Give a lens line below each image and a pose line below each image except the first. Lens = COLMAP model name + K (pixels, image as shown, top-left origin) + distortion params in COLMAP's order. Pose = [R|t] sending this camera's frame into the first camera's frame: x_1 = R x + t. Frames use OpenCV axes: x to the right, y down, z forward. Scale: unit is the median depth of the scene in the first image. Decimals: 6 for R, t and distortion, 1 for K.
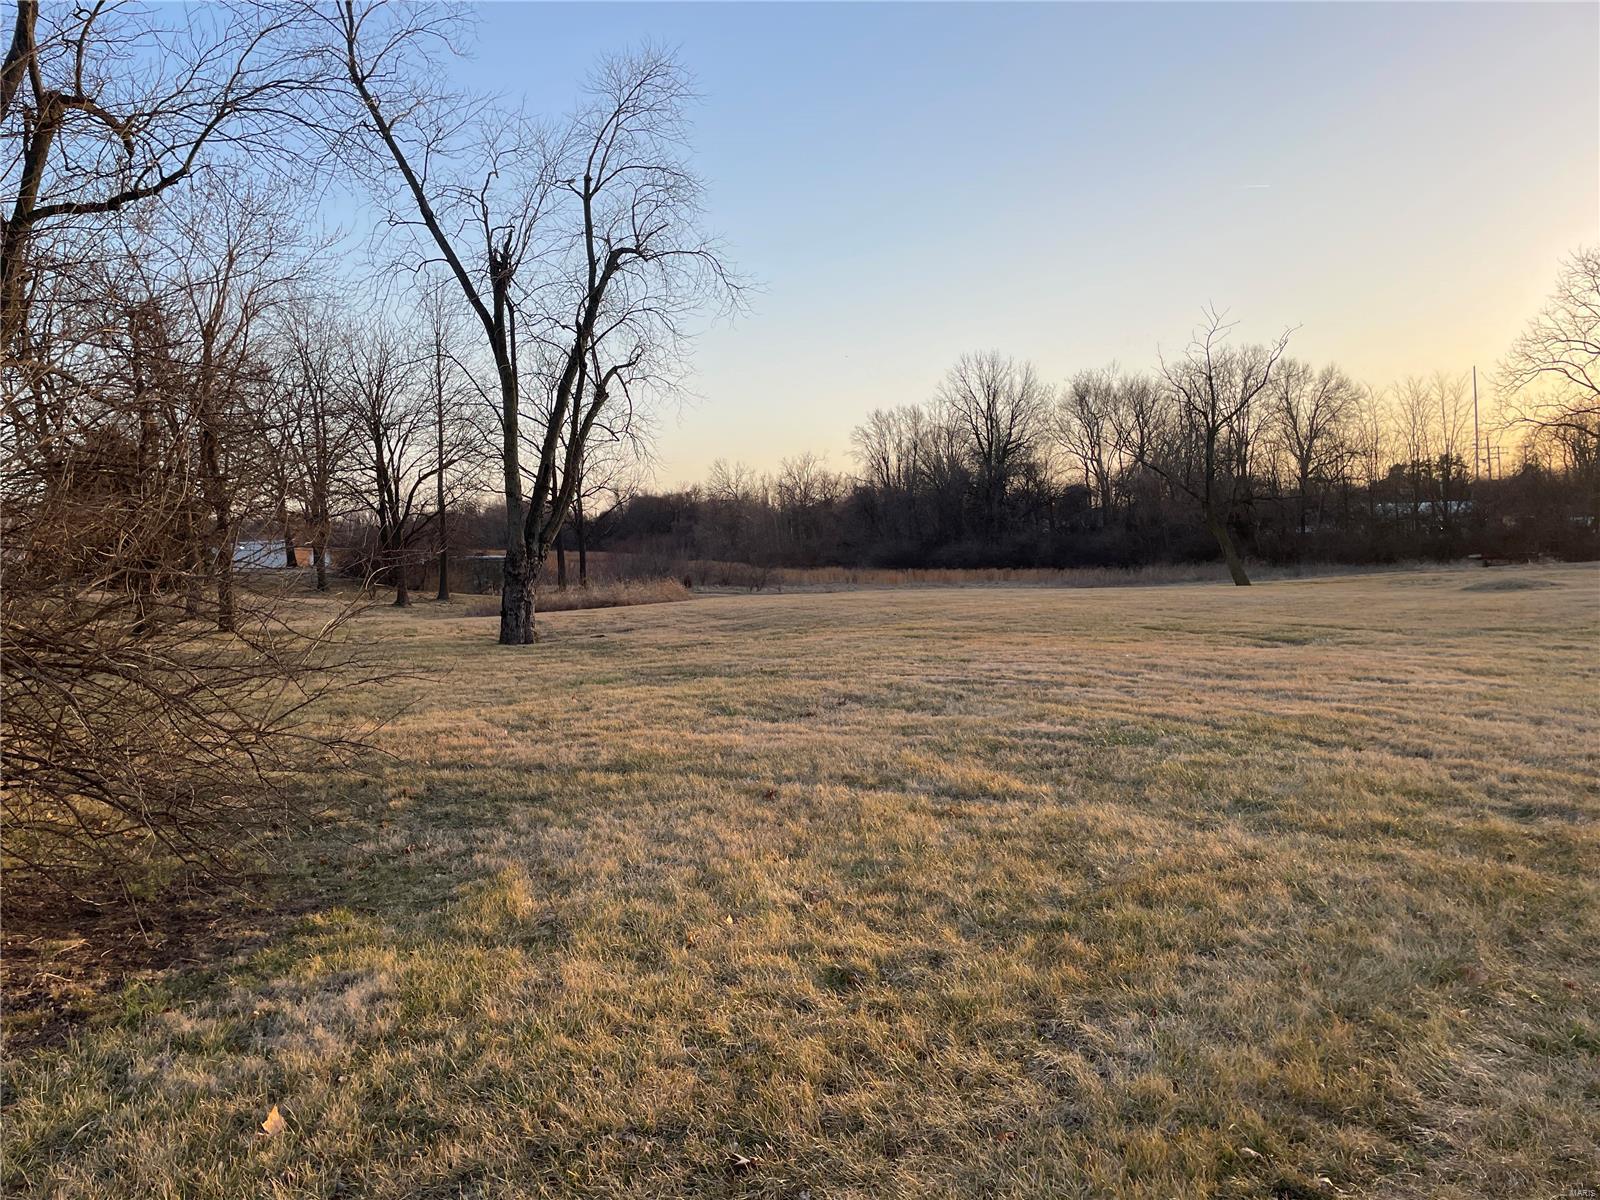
lens RADIAL K [[1156.8, 0, 800.0], [0, 1156.8, 600.0], [0, 0, 1]] dist [0.089315, -0.128339]
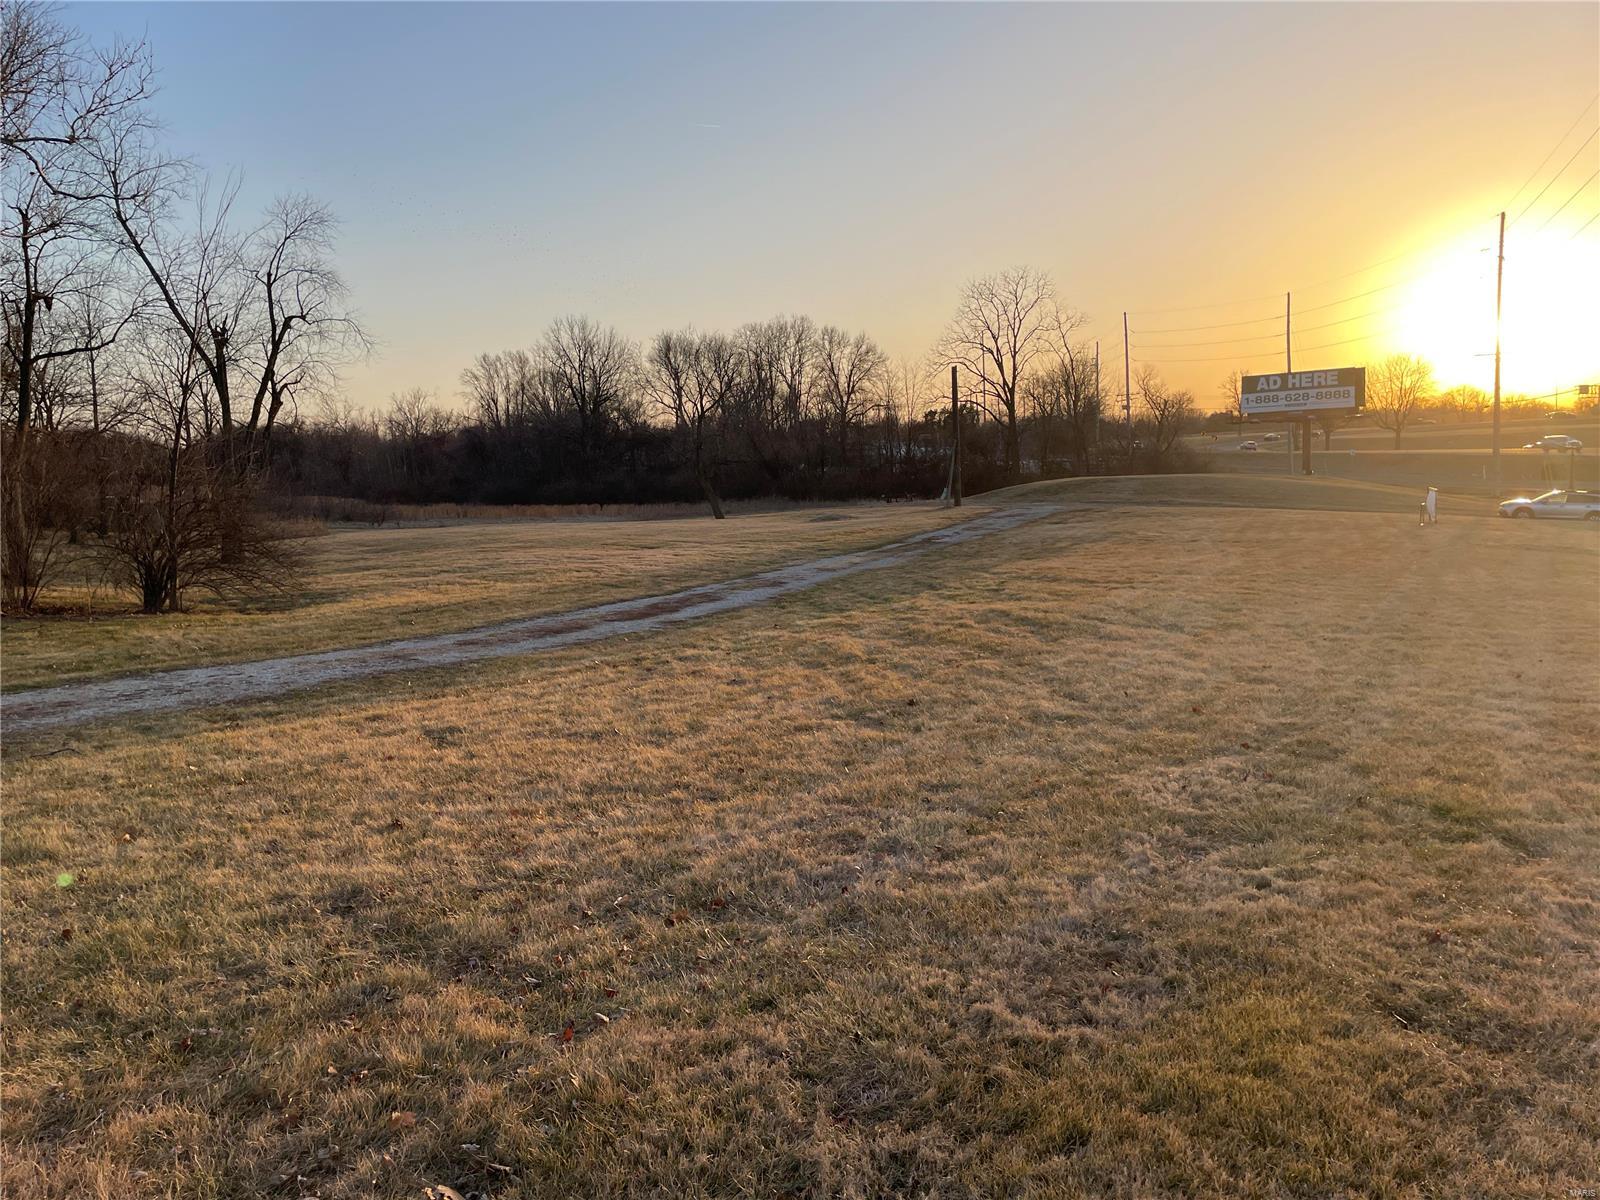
lens RADIAL K [[1241.4, 0, 800.0], [0, 1241.4, 600.0], [0, 0, 1]] dist [0.100608, -0.135783]
pose [[0.955647, -0.034963, 0.292432, -0.001632], [0.018322, 0.998063, 0.059453, -0.000242], [-0.293944, -0.051458, 0.954436, -0.243243]]
